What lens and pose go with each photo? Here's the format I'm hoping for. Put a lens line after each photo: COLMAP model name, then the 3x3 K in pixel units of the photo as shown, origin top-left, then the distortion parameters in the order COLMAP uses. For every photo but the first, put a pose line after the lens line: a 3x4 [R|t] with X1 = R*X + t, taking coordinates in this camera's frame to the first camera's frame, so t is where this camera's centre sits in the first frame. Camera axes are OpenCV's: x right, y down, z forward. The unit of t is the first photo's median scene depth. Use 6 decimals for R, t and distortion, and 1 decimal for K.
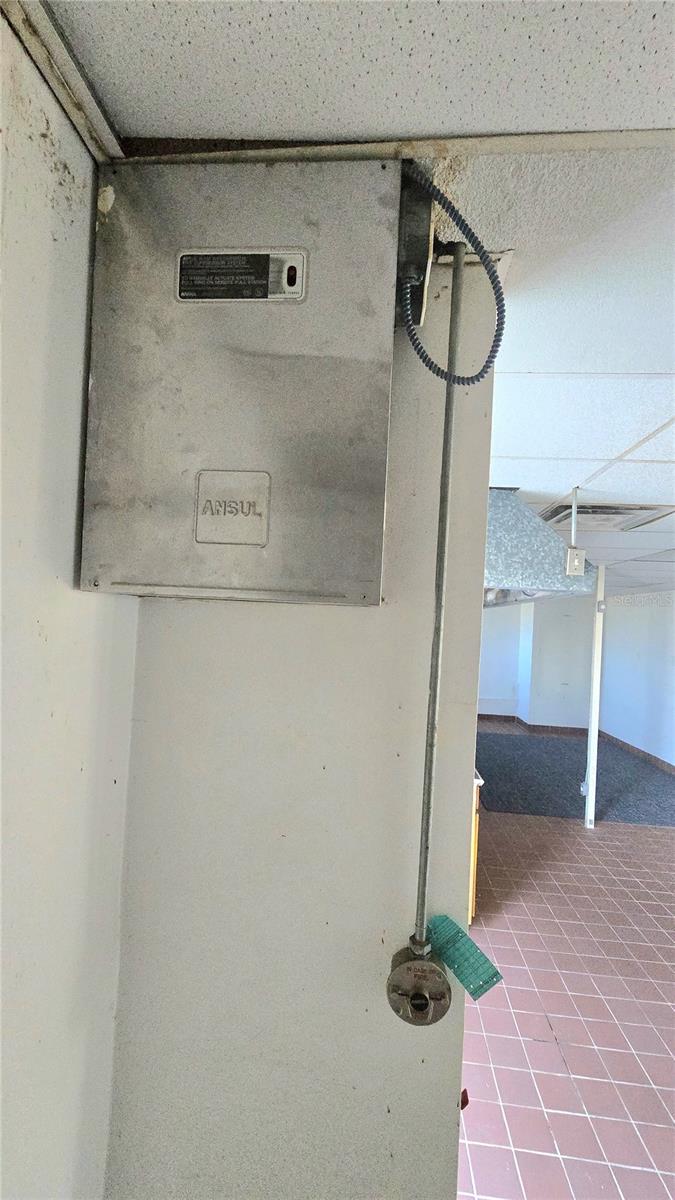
lens RADIAL K [[477.5, 0, 337.0], [0, 477.5, 623.4], [0, 0, 1]] dist [-0.000308, -0.000010]
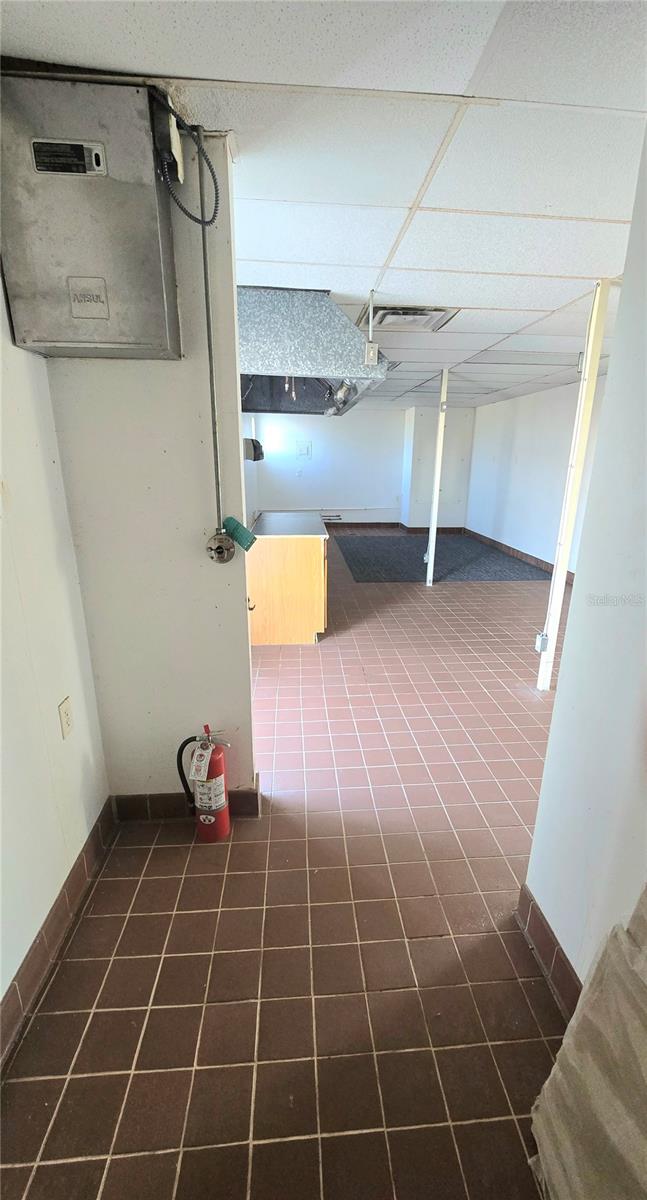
lens RADIAL K [[460.6, 0, 323.5], [0, 460.6, 600.0], [0, 0, 1]] dist [-0.010132, -0.000033]
pose [[0.984775, -0.092250, 0.147336, 0.300634], [0.042117, 0.948936, 0.312644, 0.340639], [-0.168654, -0.301678, 0.938374, -1.148232]]
